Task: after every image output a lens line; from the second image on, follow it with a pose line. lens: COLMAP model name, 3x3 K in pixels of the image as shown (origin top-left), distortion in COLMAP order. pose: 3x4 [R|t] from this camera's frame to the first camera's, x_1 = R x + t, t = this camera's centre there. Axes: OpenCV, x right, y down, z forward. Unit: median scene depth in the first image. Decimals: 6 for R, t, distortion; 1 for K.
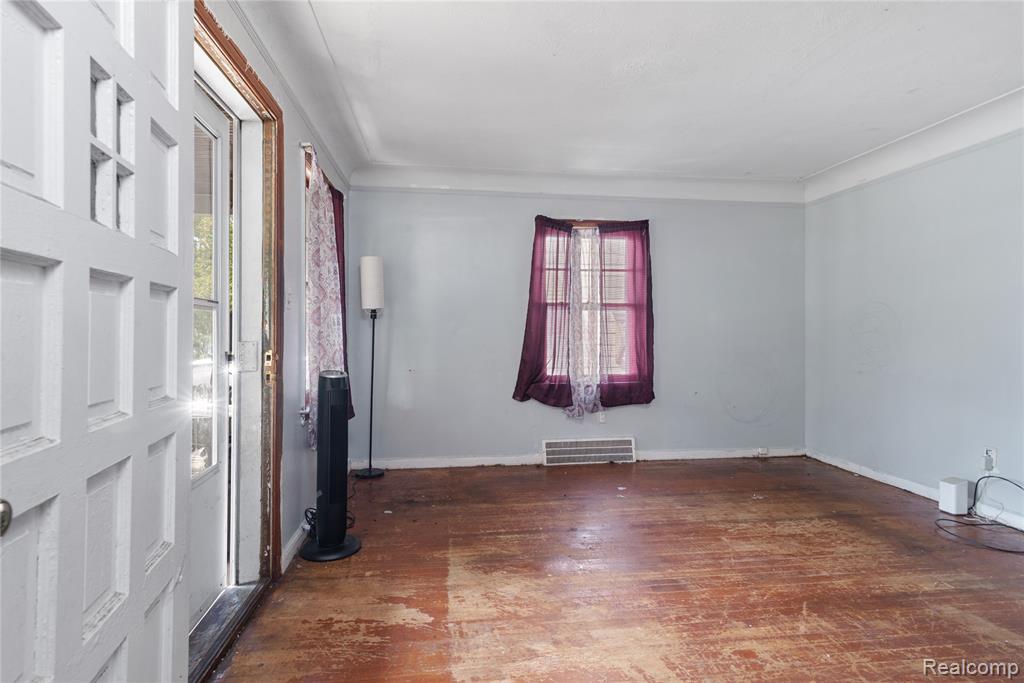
lens RADIAL K [[494.5, 0, 513.9], [0, 494.5, 330.2], [0, 0, 1]] dist [0.017733, 0.000296]
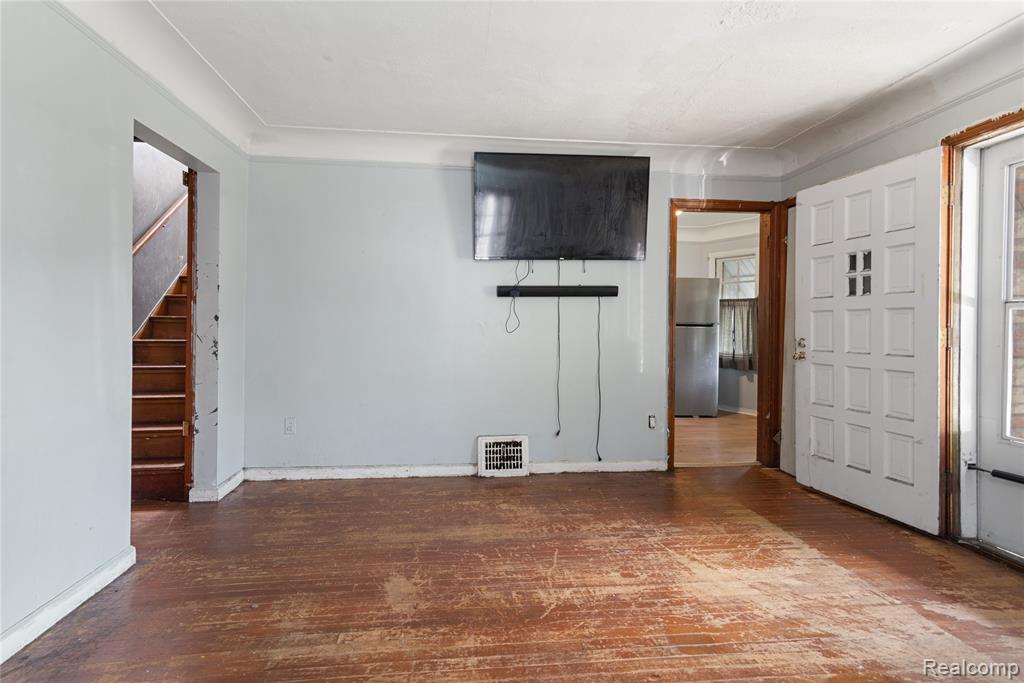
lens RADIAL K [[517.6, 0, 512.5], [0, 517.6, 326.9], [0, 0, 1]] dist [0.014006, -0.000342]
pose [[-0.999910, -0.009479, 0.009508, 0.562585], [-0.009473, 0.999955, 0.000691, 0.011949], [-0.009514, 0.000601, -0.999955, 1.737826]]
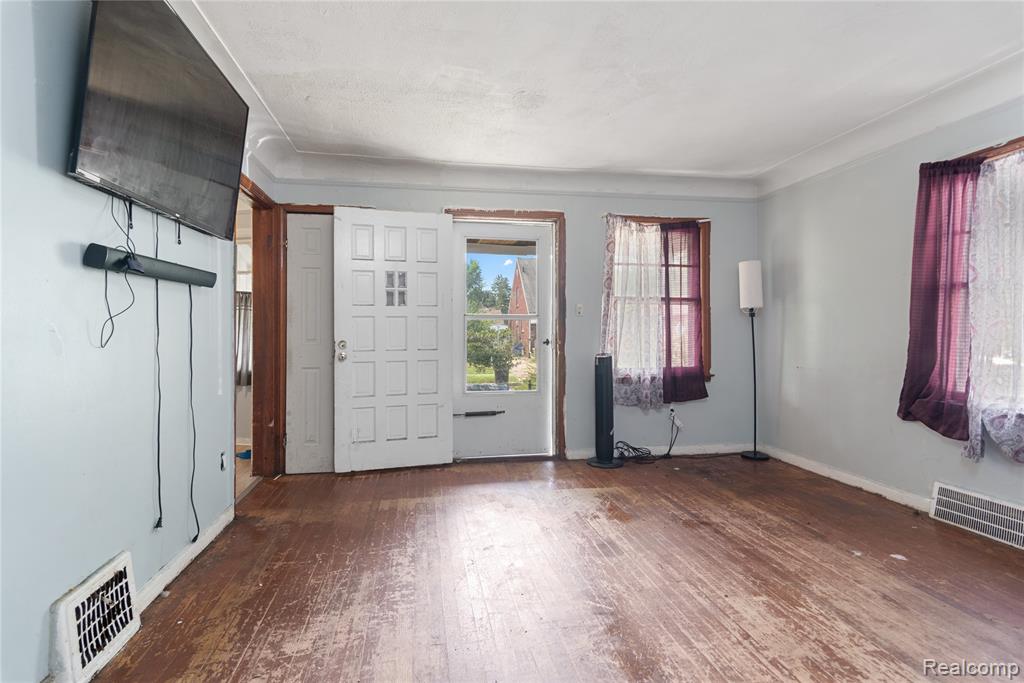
lens RADIAL K [[494.5, 0, 513.9], [0, 494.5, 330.2], [0, 0, 1]] dist [0.017733, 0.000296]
pose [[0.067259, -0.002003, -0.997734, 1.355952], [0.005881, 0.999981, -0.001611, 0.010442], [0.997718, -0.005759, 0.067270, 0.671890]]
